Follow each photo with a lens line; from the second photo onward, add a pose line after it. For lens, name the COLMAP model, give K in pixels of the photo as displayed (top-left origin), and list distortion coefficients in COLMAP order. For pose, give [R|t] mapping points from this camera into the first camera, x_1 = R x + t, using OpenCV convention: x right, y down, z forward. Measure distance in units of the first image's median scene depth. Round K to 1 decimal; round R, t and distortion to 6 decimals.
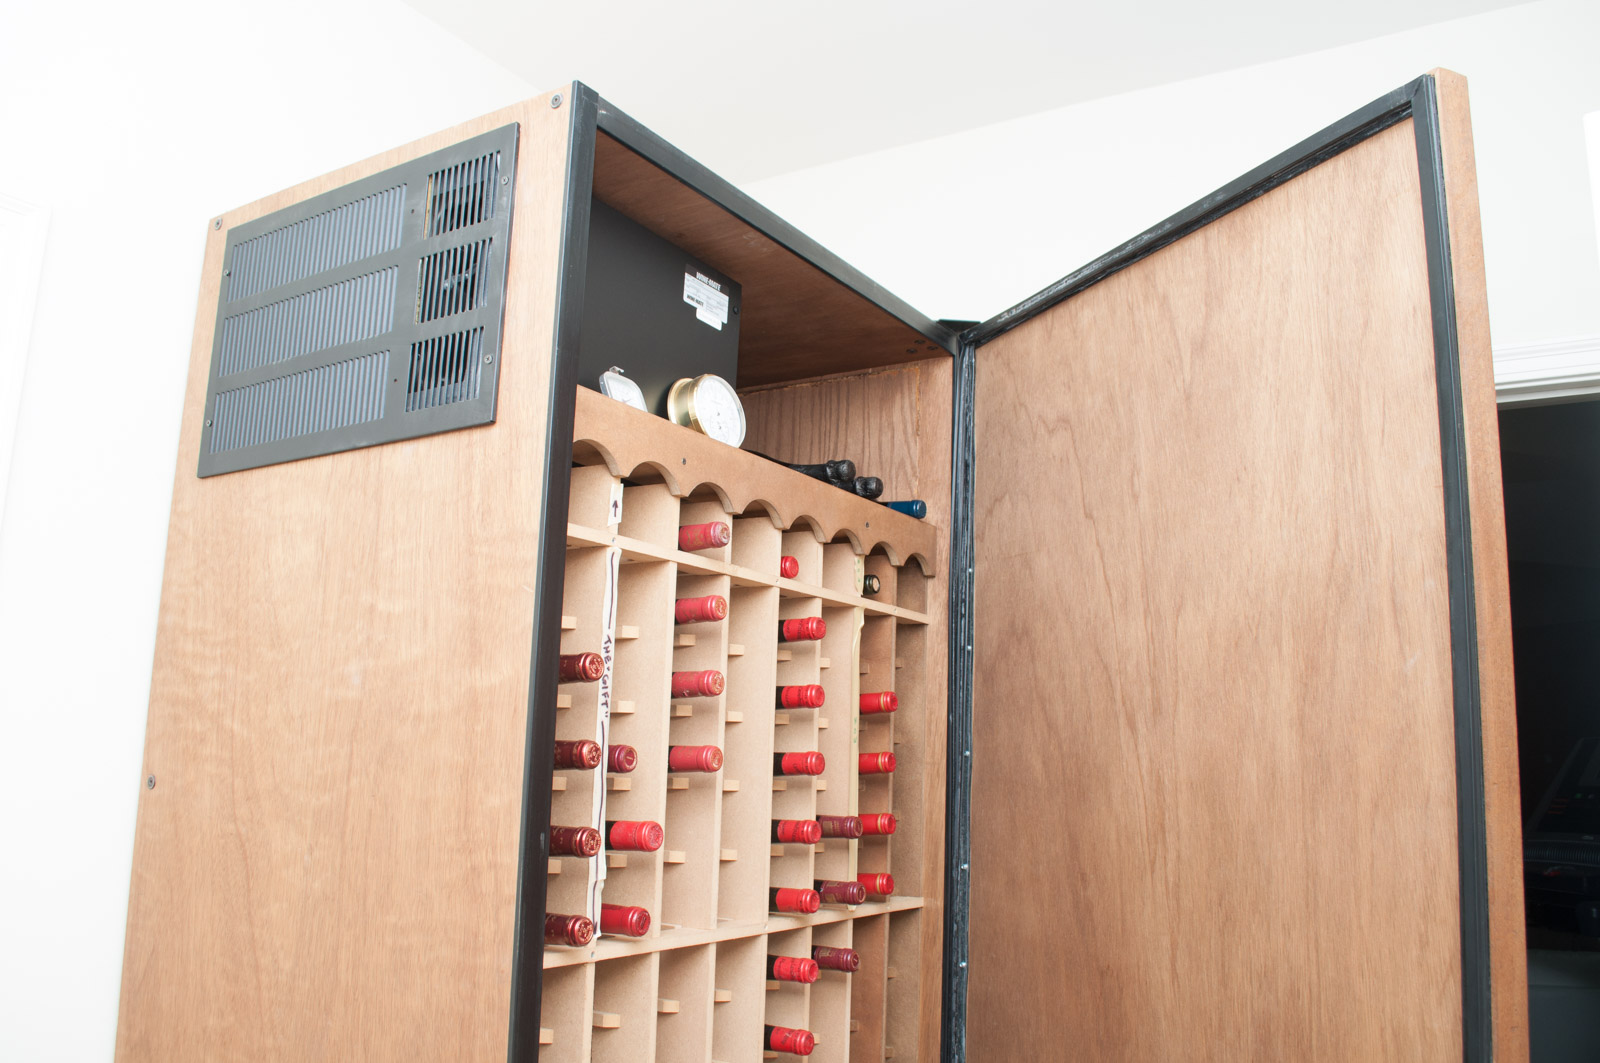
lens RADIAL K [[1246.4, 0, 799.8], [0, 1246.4, 534.2], [0, 0, 1]] dist [-0.095421, 0.022369]
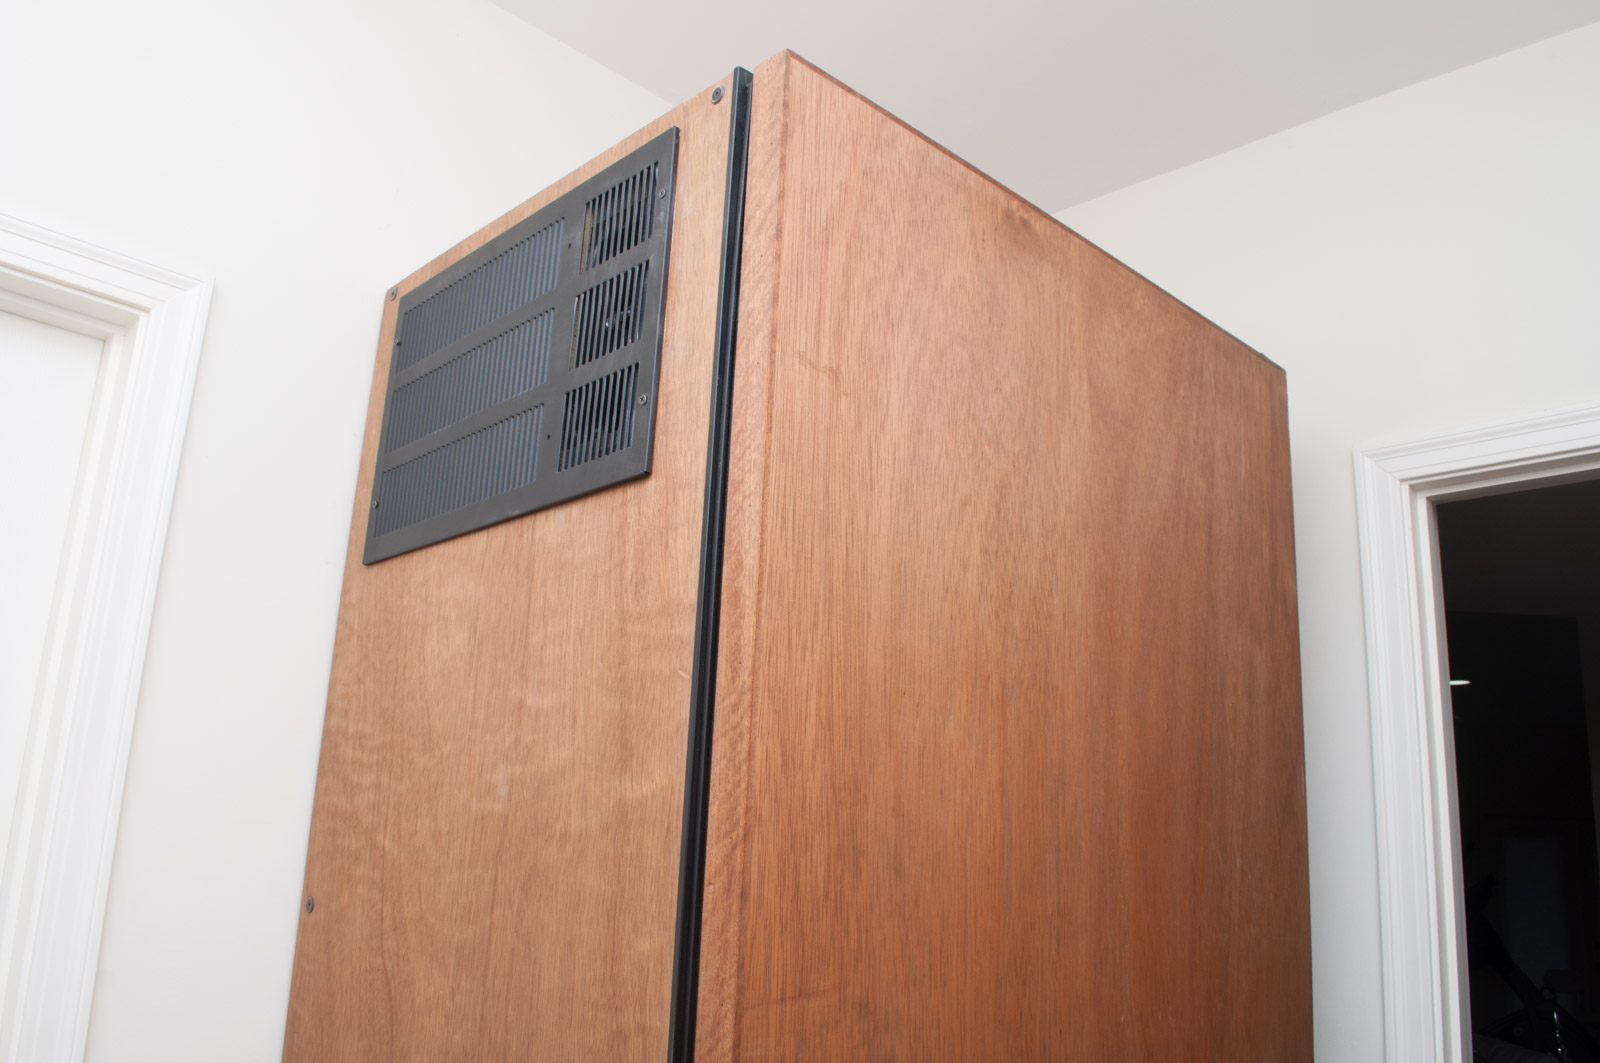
lens RADIAL K [[1246.4, 0, 798.0], [0, 1246.4, 533.5], [0, 0, 1]] dist [-0.095421, 0.022369]
pose [[0.973735, -0.044702, -0.223253, 0.028726], [0.024835, 0.995540, -0.091017, 0.023664], [0.226326, 0.083082, 0.970502, 0.194178]]
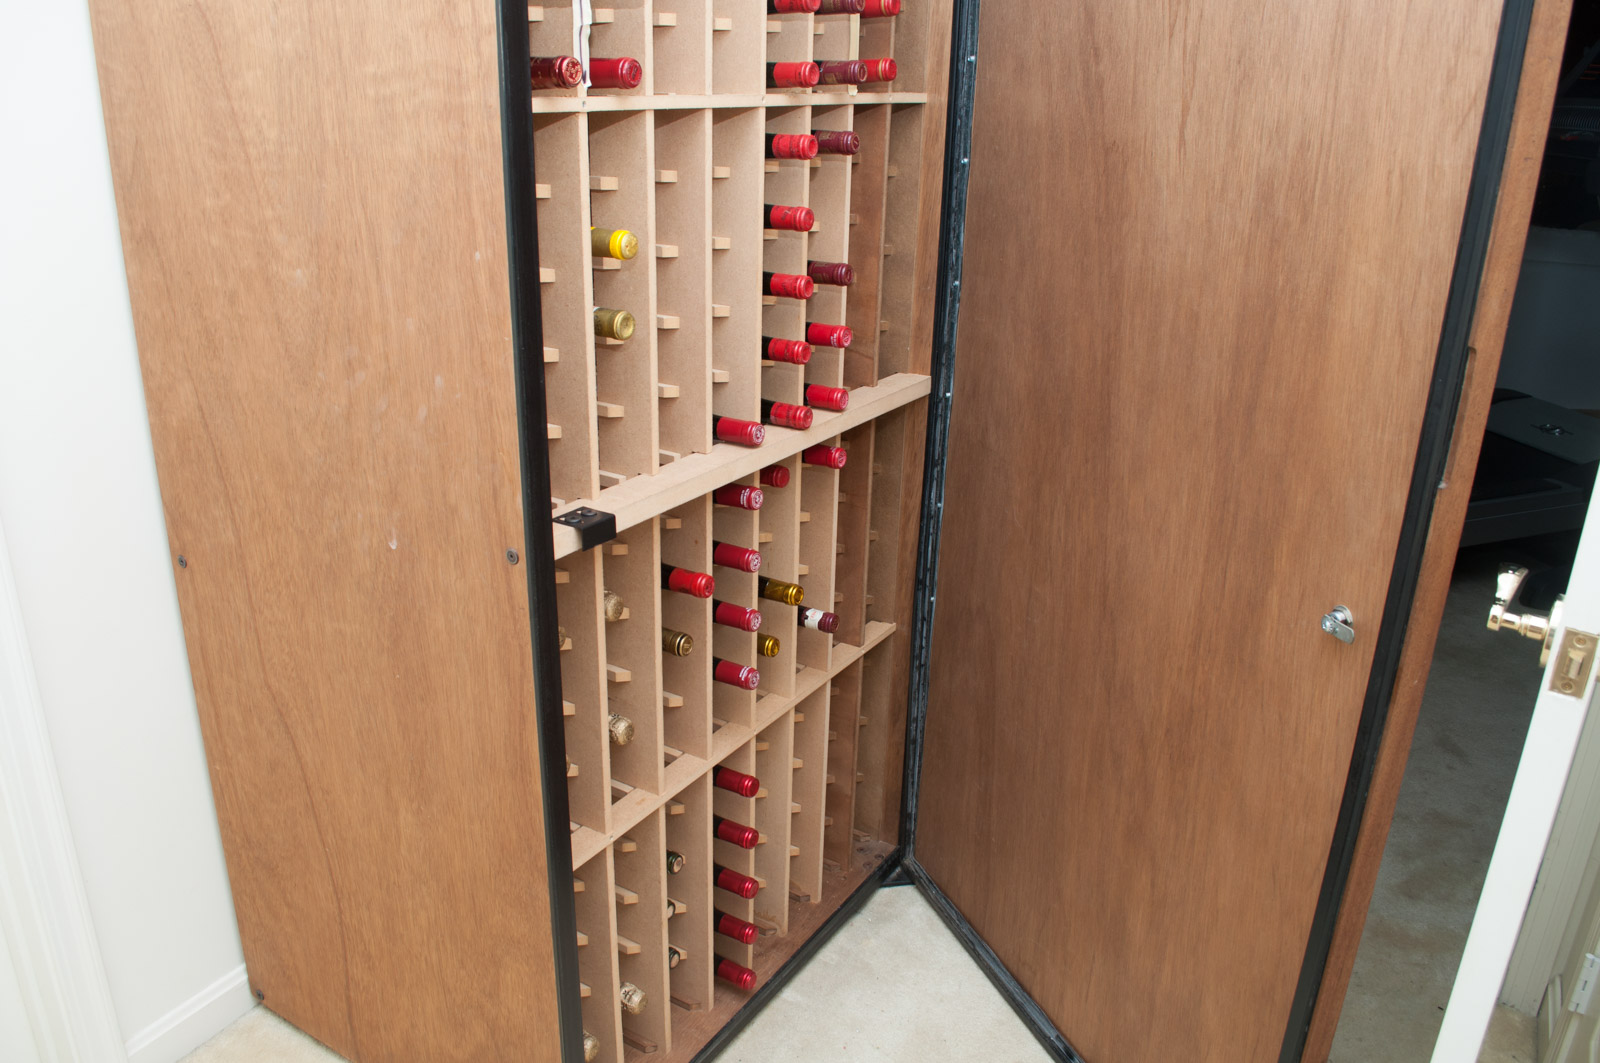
lens RADIAL K [[1246.4, 0, 799.5], [0, 1246.4, 537.4], [0, 0, 1]] dist [-0.095421, 0.022369]
pose [[0.999965, -0.007608, -0.003341, 0.001303], [0.008228, 0.850363, 0.526132, 0.109831], [-0.001161, -0.526141, 0.850396, 0.000167]]
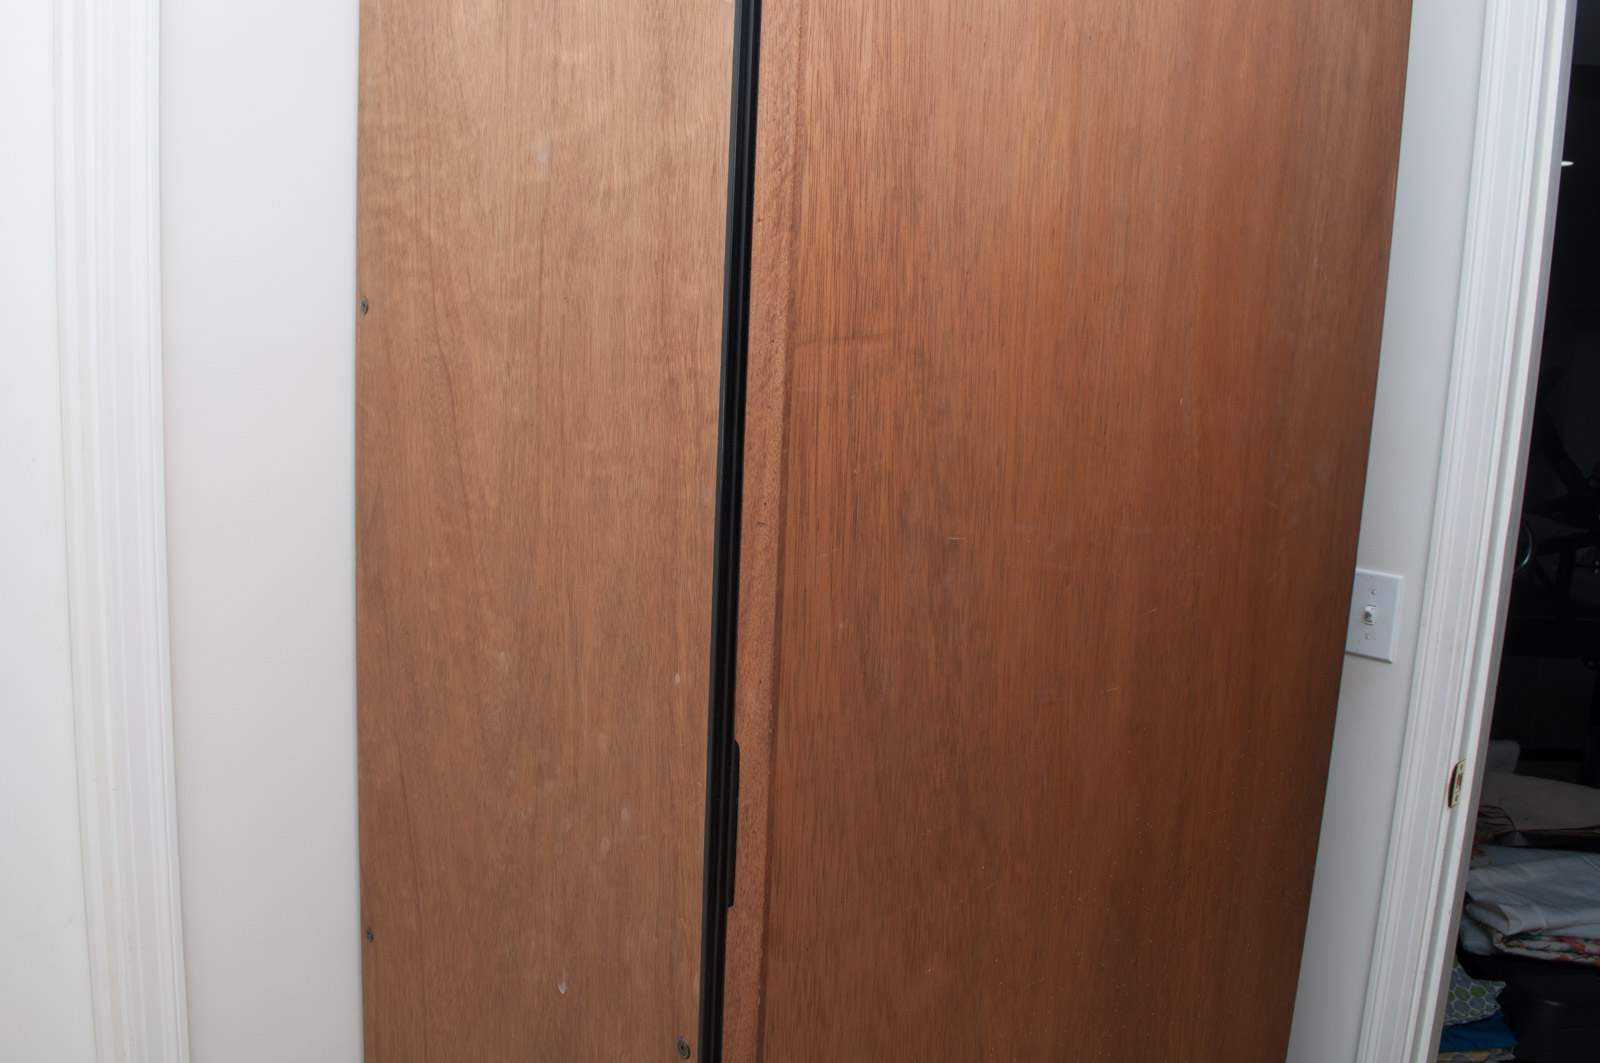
lens RADIAL K [[1246.4, 0, 793.0], [0, 1246.4, 539.0], [0, 0, 1]] dist [-0.095421, 0.022369]
pose [[0.959985, 0.054504, -0.274695, 0.025685], [0.034926, 0.949919, 0.310537, 0.101893], [0.277864, -0.307705, 0.910005, 0.220279]]
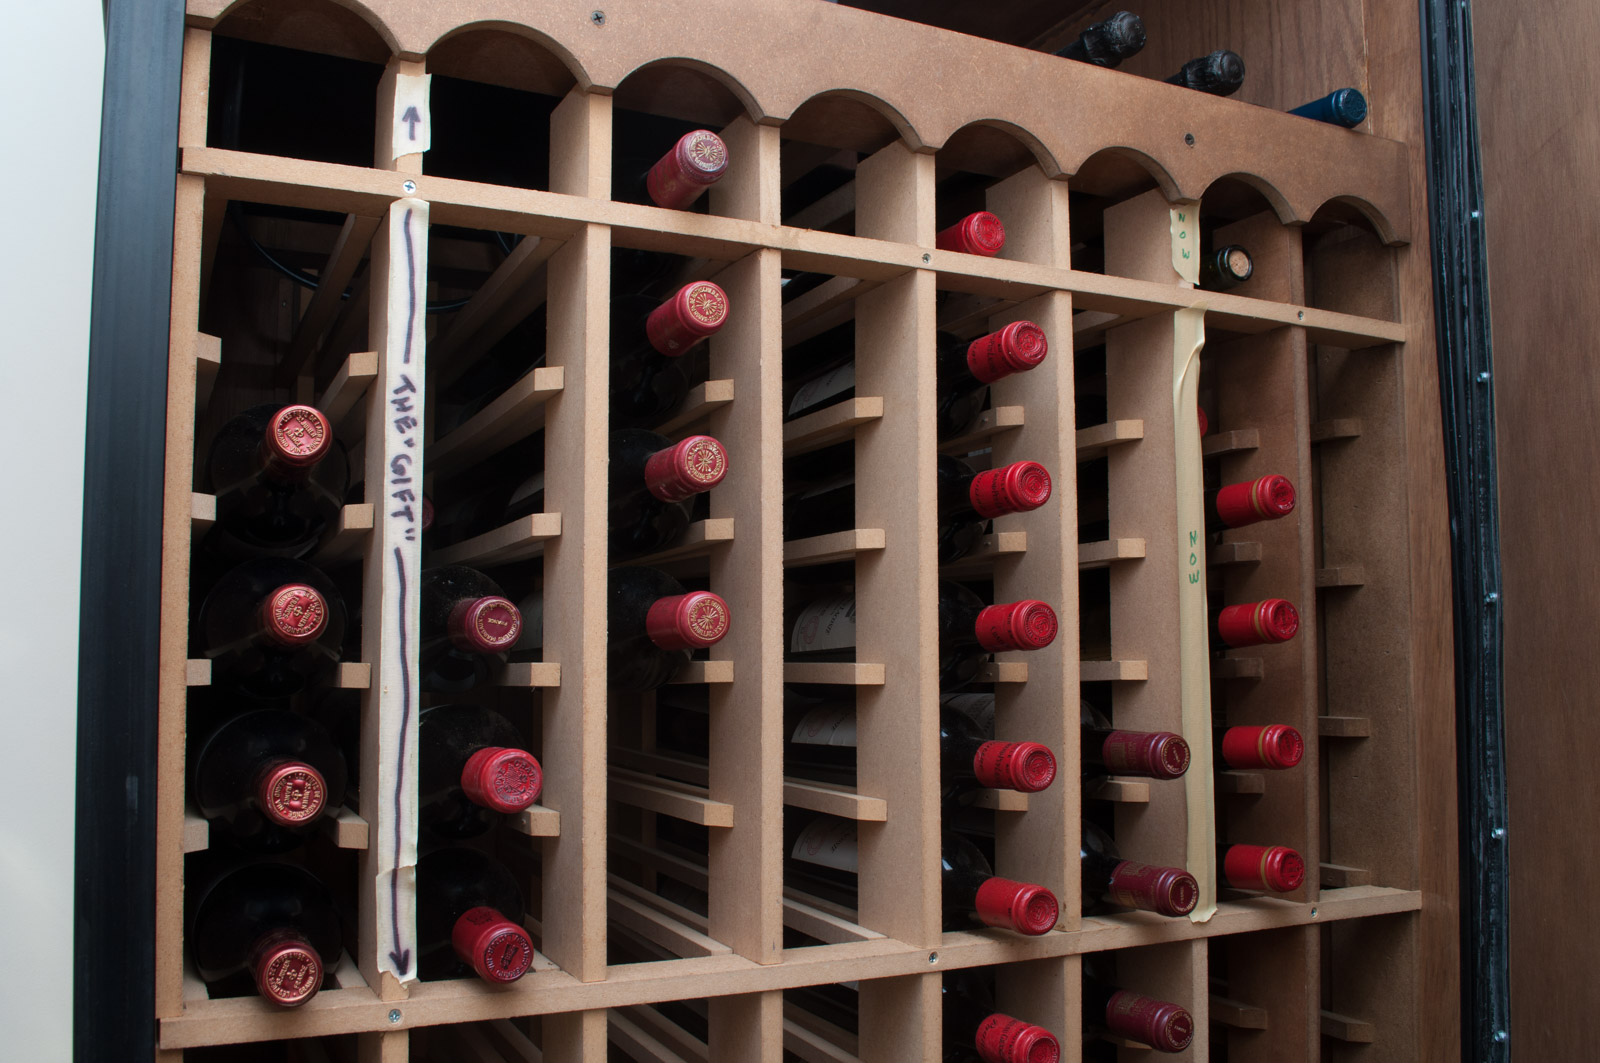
lens RADIAL K [[1389.5, 0, 791.2], [0, 1389.5, 538.7], [0, 0, 1]] dist [-0.088134, 0.025276]
pose [[0.849613, -0.073216, -0.522300, 0.238918], [0.120323, 0.991109, 0.056794, 0.123315], [0.513498, -0.111098, 0.850868, 0.561302]]
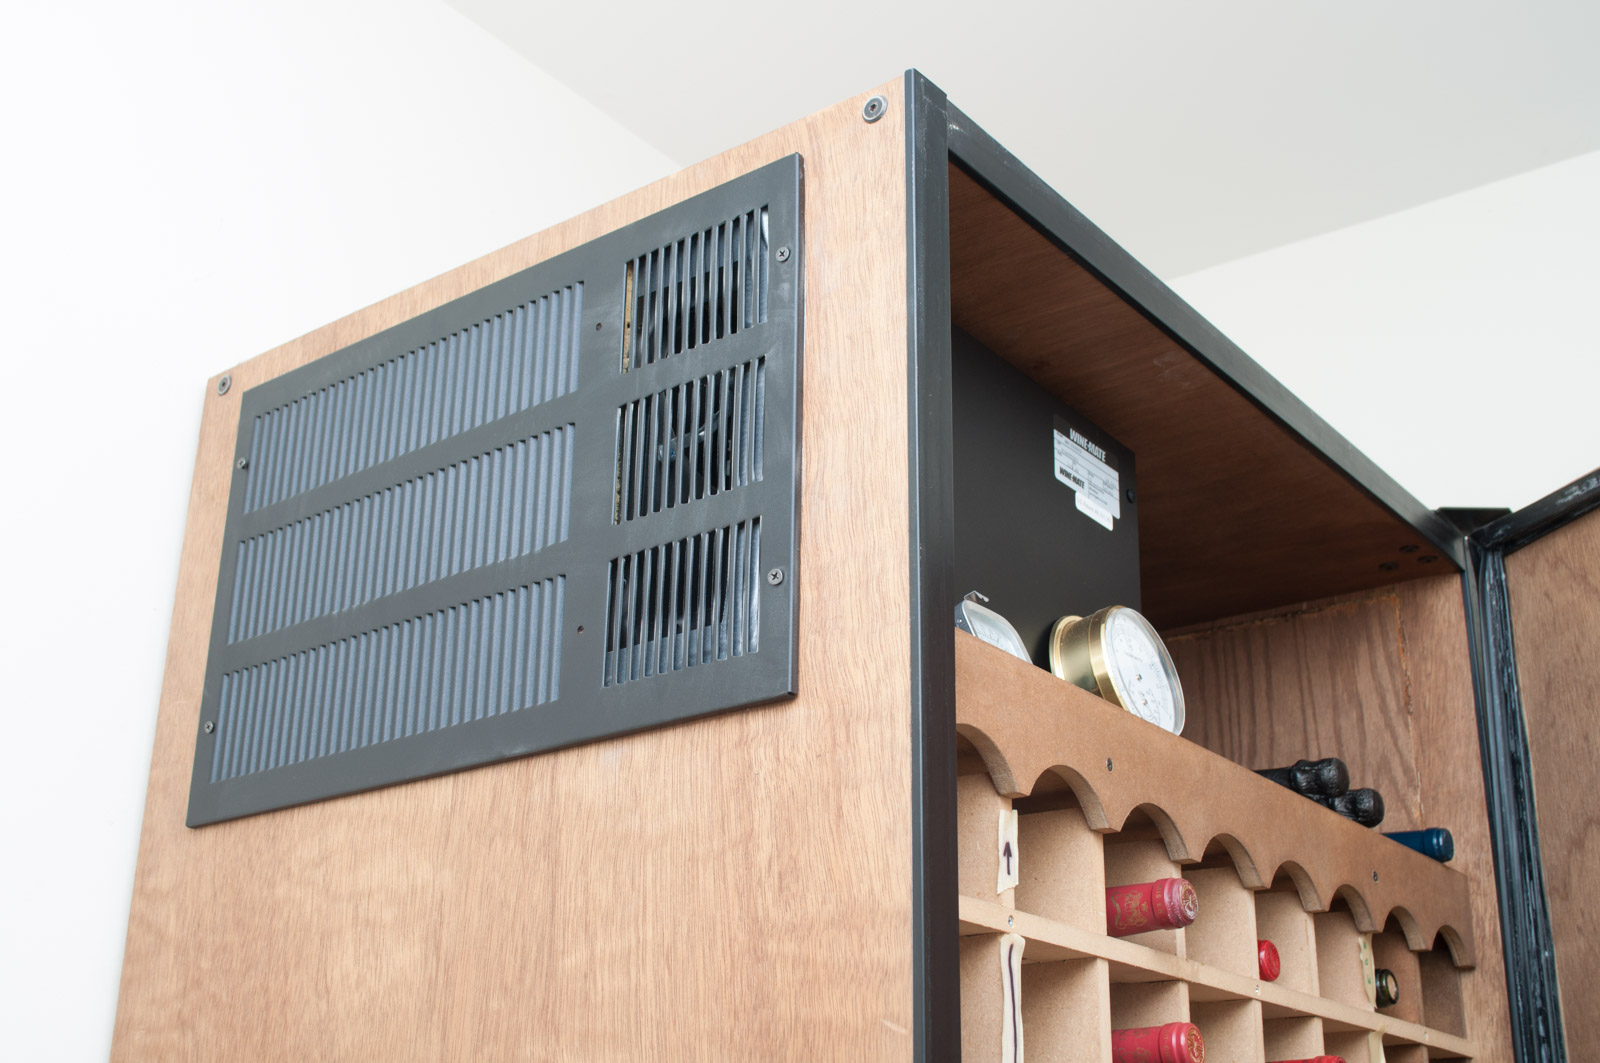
lens RADIAL K [[1843.8, 0, 798.3], [0, 1843.8, 534.4], [0, 0, 1]] dist [-0.044929, 0.000000]
pose [[0.995537, -0.048085, -0.081205, -0.157128], [0.031088, 0.979528, -0.198893, -0.002876], [0.089106, 0.195481, 0.976651, 0.206576]]
